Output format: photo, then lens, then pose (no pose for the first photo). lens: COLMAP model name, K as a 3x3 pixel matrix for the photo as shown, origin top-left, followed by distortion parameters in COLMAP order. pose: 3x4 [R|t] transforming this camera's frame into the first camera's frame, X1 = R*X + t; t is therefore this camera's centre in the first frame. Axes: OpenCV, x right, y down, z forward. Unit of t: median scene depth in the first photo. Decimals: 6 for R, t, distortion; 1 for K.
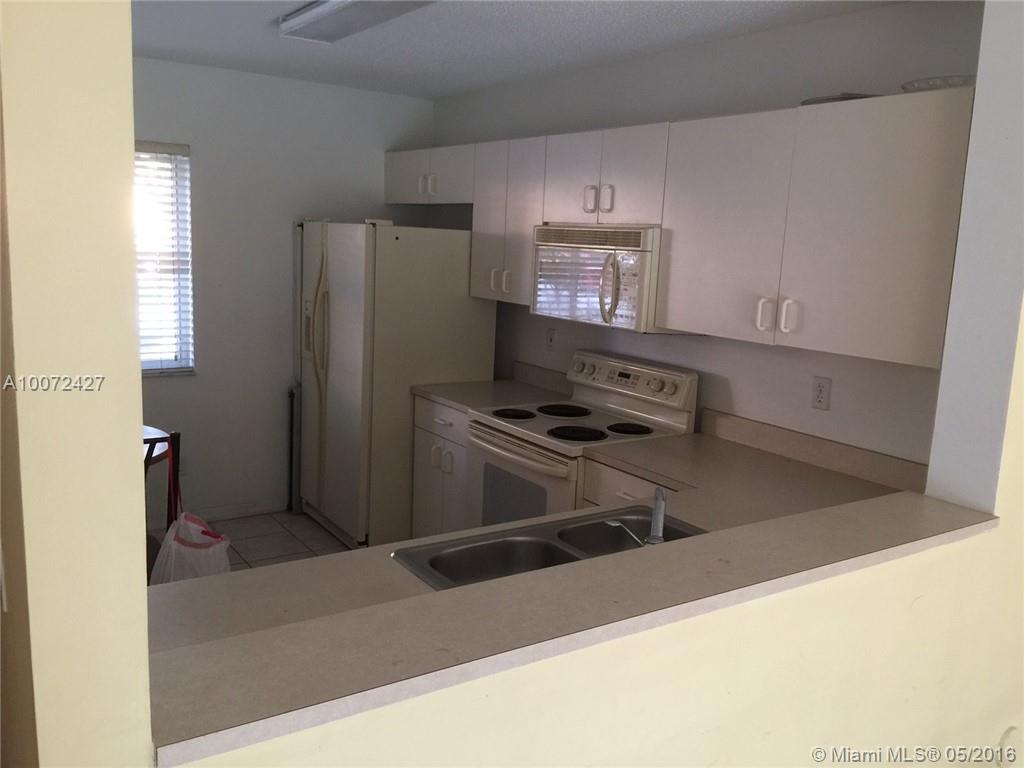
lens RADIAL K [[867.4, 0, 512.0], [0, 867.4, 384.0], [0, 0, 1]] dist [0.004363, 0.001094]
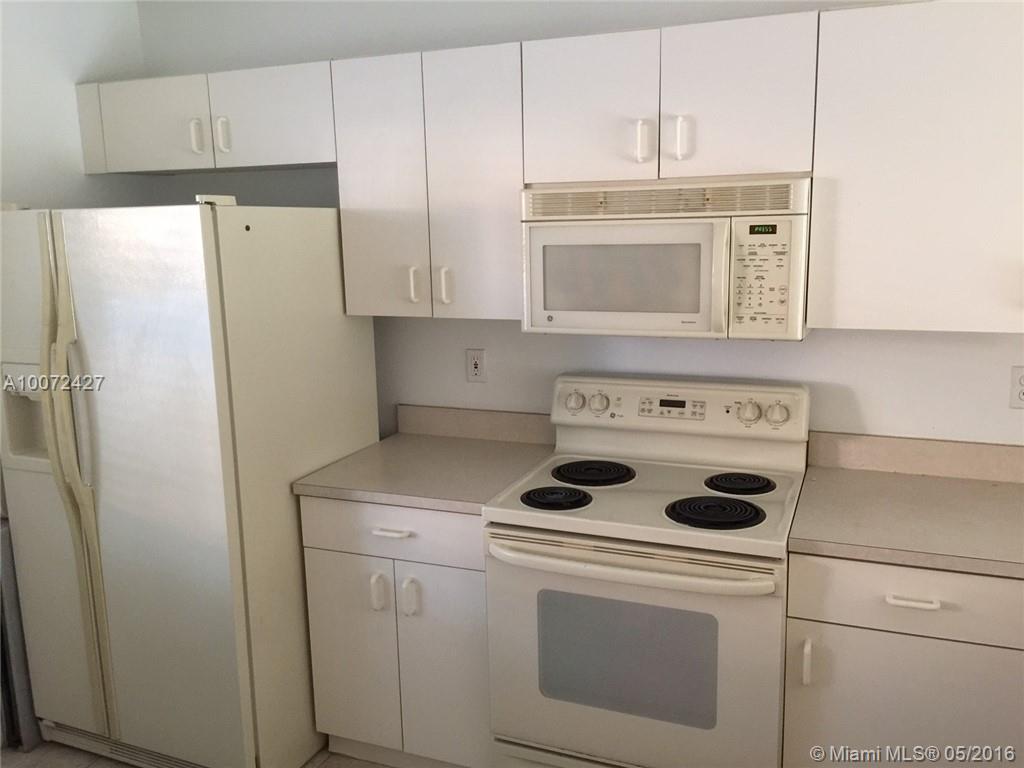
lens RADIAL K [[886.7, 0, 512.0], [0, 886.7, 384.0], [0, 0, 1]] dist [0.068303, -0.144779]
pose [[0.831451, -0.167620, 0.529711, -0.327539], [0.153140, 0.985614, 0.071511, -0.090591], [-0.534077, 0.021662, 0.845158, 0.462216]]
